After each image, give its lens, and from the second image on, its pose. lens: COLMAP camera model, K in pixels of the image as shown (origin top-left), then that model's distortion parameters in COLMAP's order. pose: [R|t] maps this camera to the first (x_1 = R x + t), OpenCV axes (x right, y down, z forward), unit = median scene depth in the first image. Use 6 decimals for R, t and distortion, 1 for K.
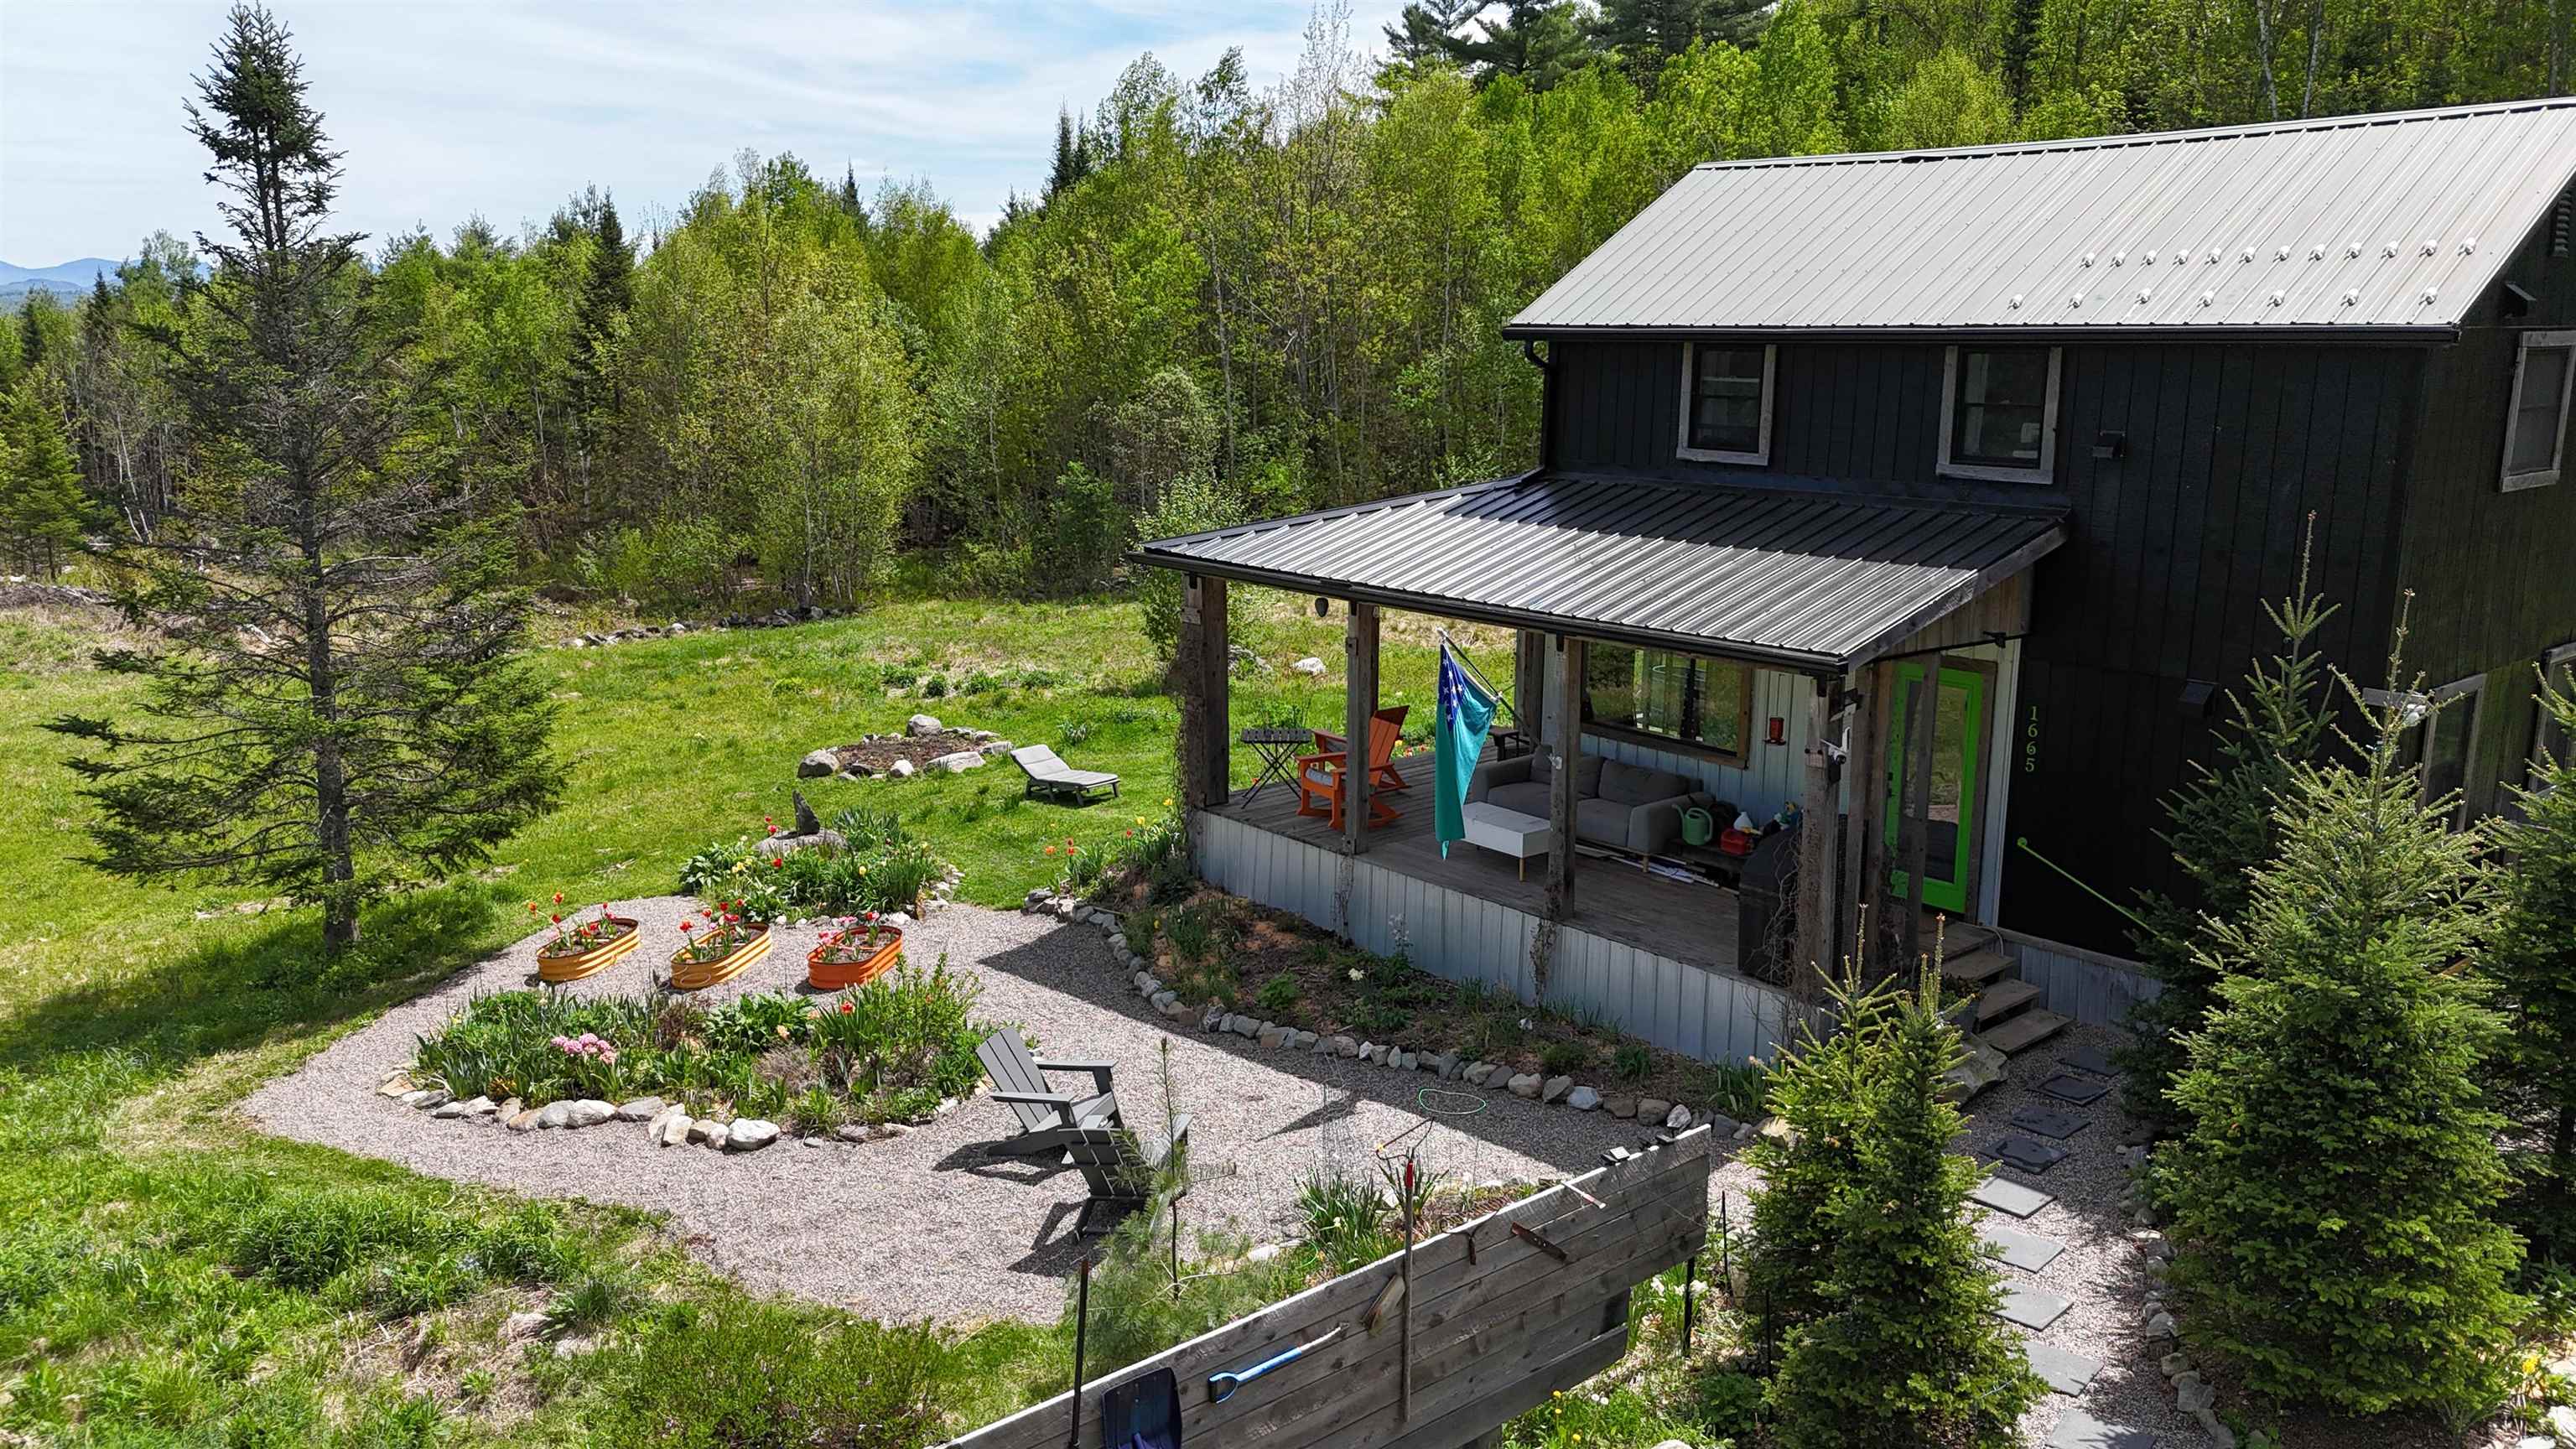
lens RADIAL K [[1894.7, 0, 1288.0], [0, 1894.7, 724.5], [0, 0, 1]] dist [0.085453, -0.095490]
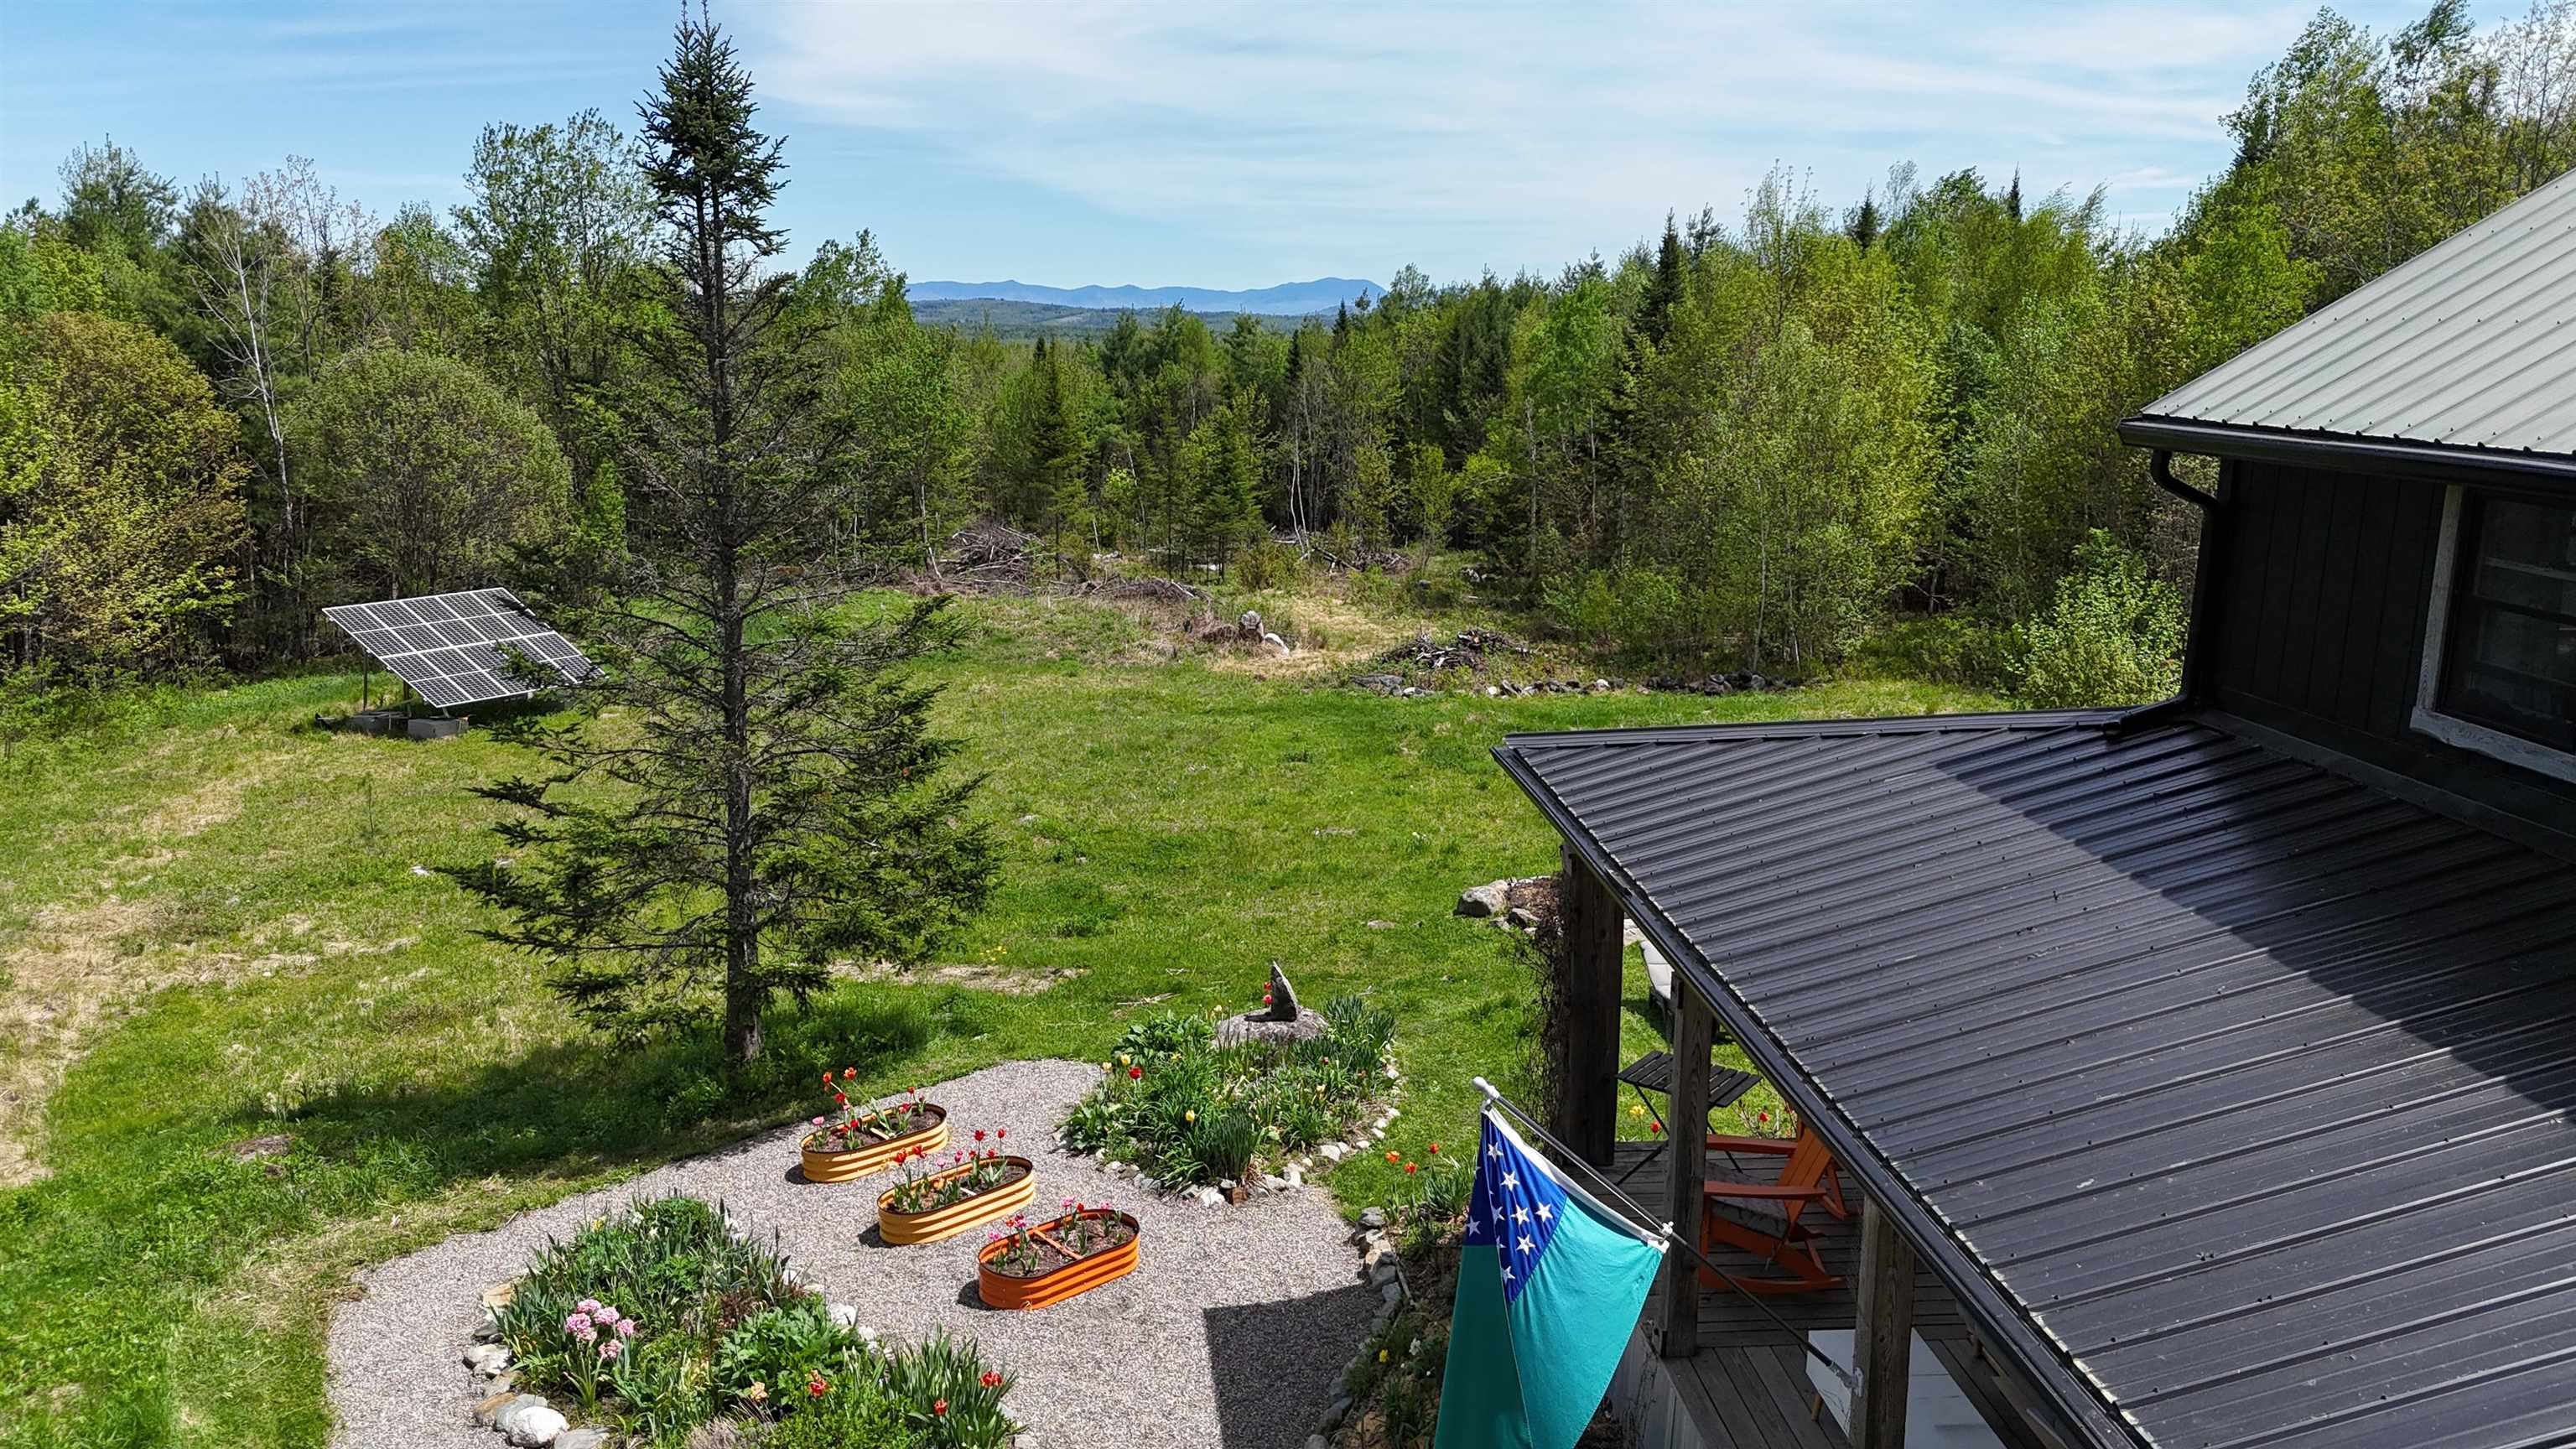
lens RADIAL K [[1894.7, 0, 1288.0], [0, 1894.7, 724.5], [0, 0, 1]] dist [0.085453, -0.095490]
pose [[0.811651, 0.123132, -0.571017, 0.230259], [-0.128122, 0.991254, 0.031635, -0.111987], [0.569918, 0.047483, 0.820328, 0.439241]]
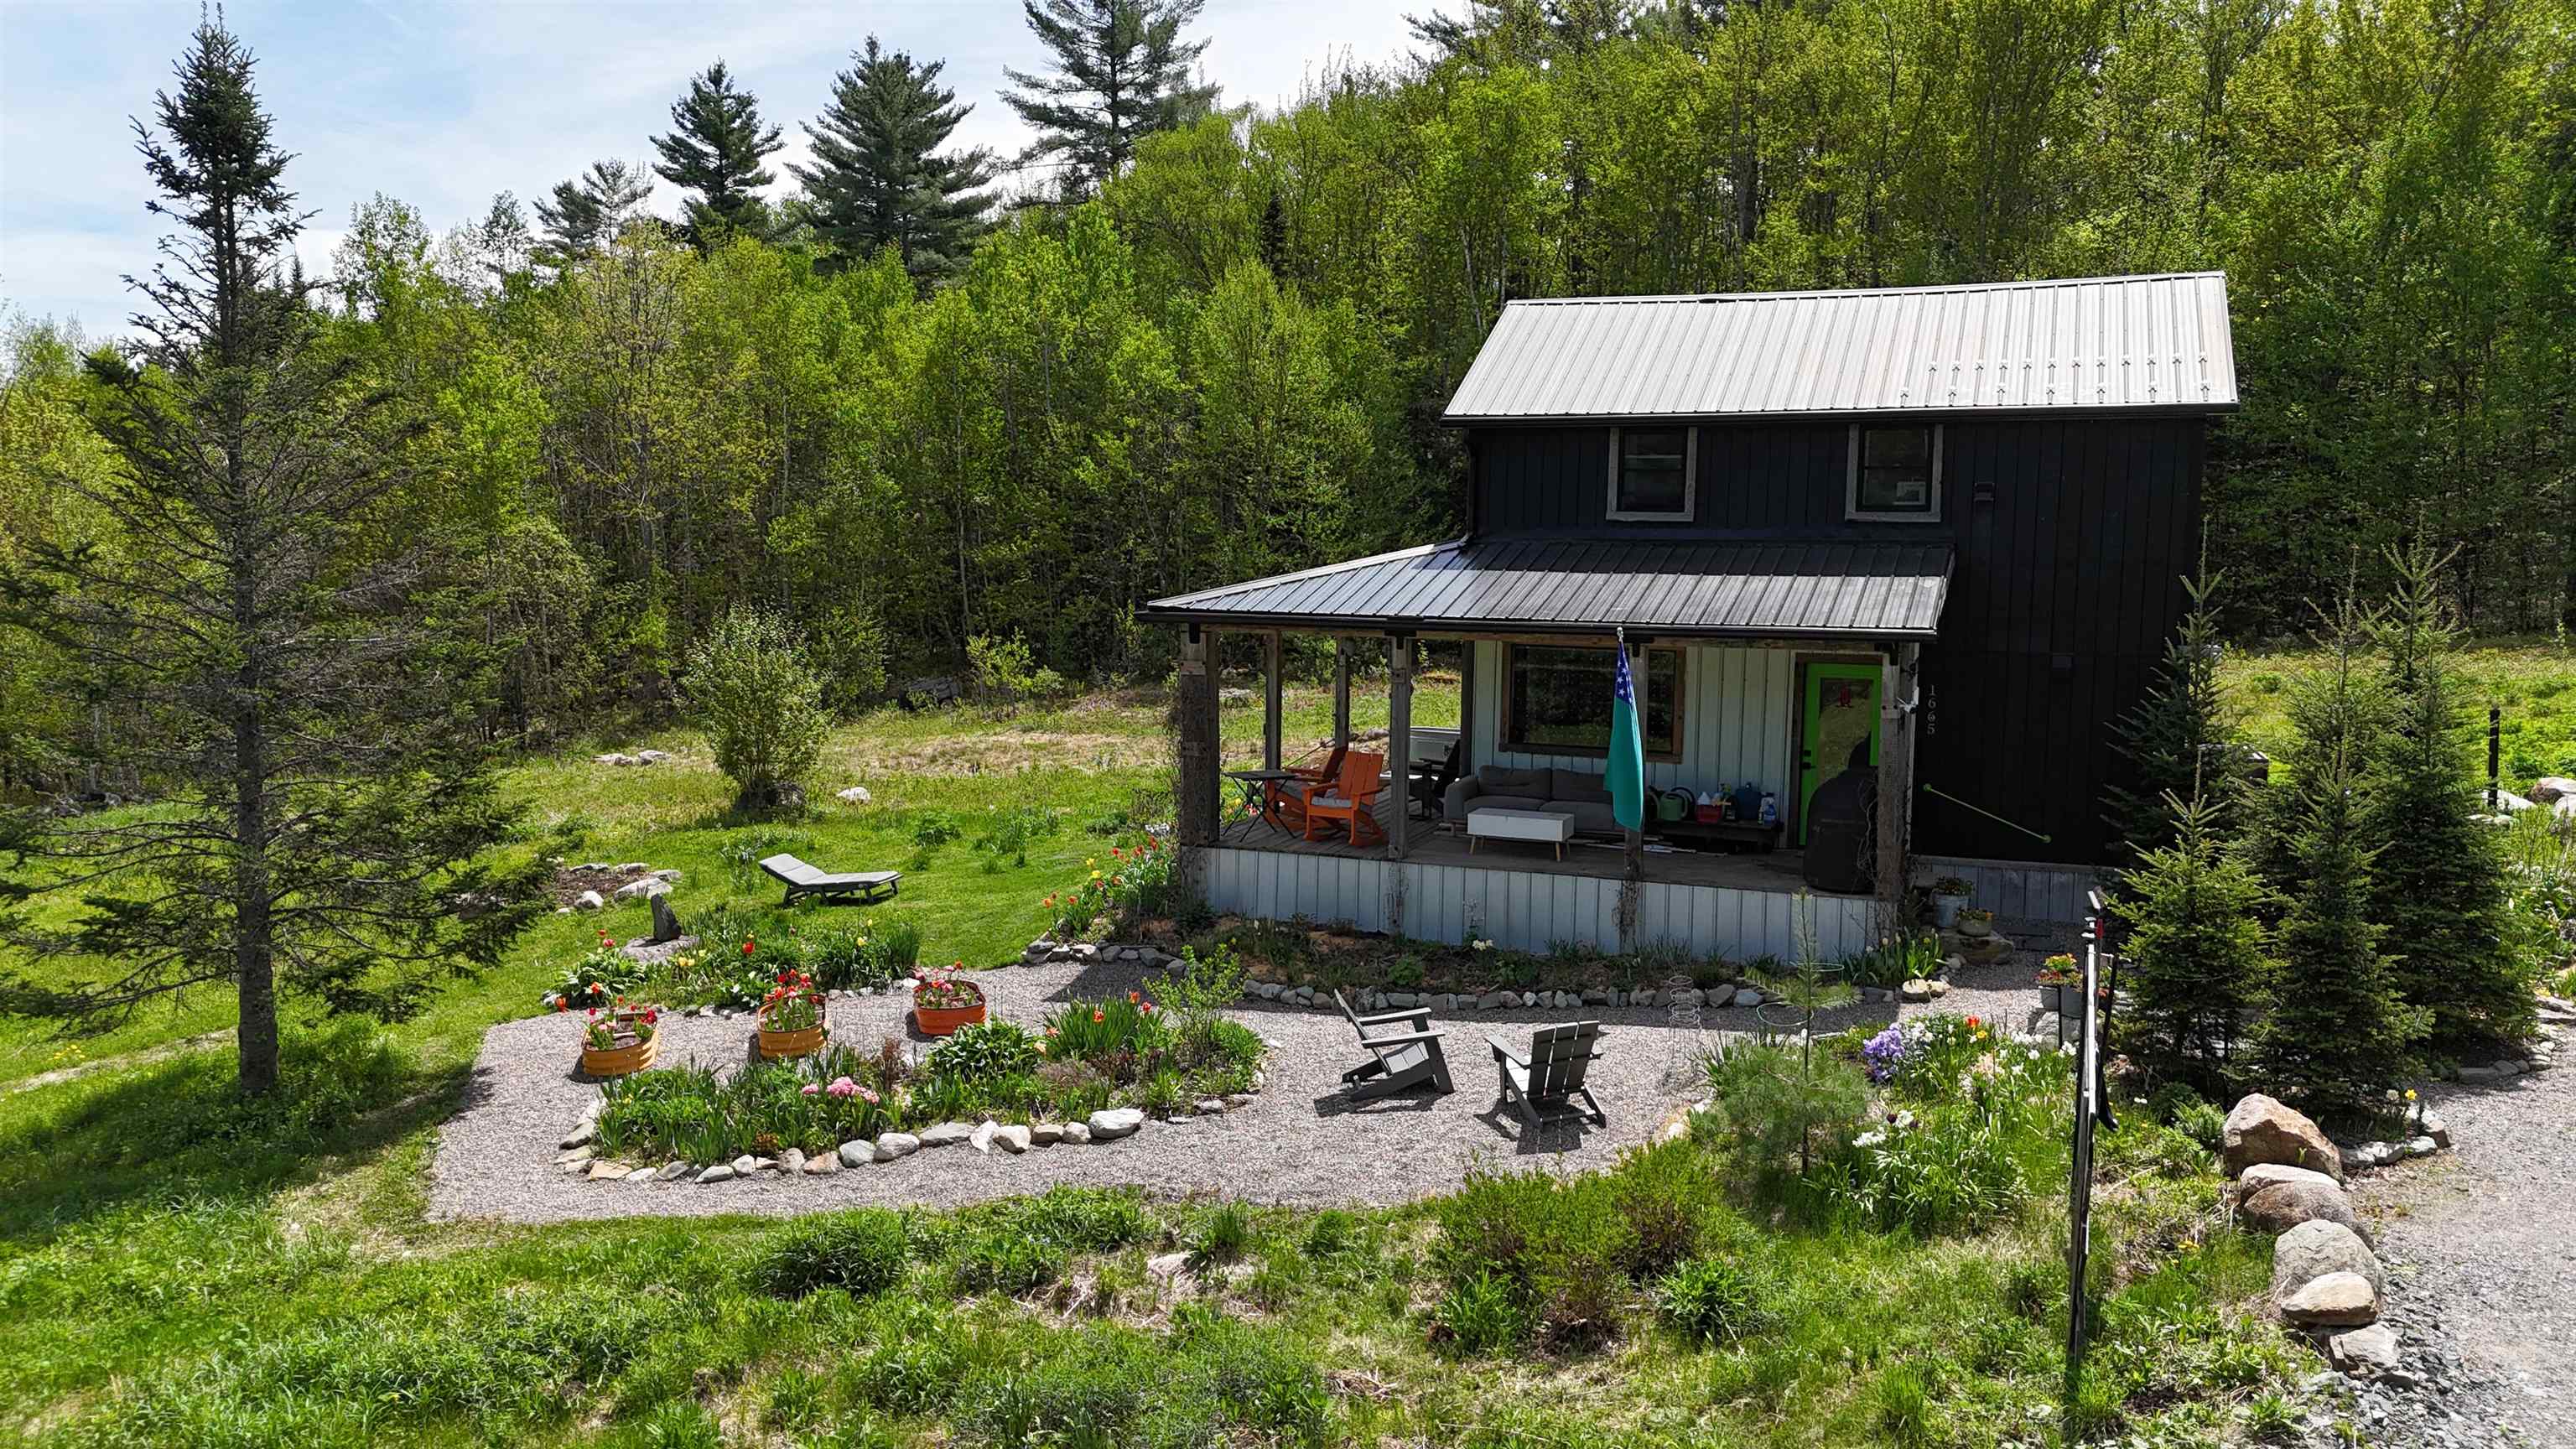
lens RADIAL K [[1894.7, 0, 1288.0], [0, 1894.7, 724.5], [0, 0, 1]] dist [0.085453, -0.095490]
pose [[0.882932, -0.041944, 0.467624, -0.527213], [0.090413, 0.992549, -0.081683, 0.071088], [-0.460714, 0.114400, 0.880145, 0.011384]]
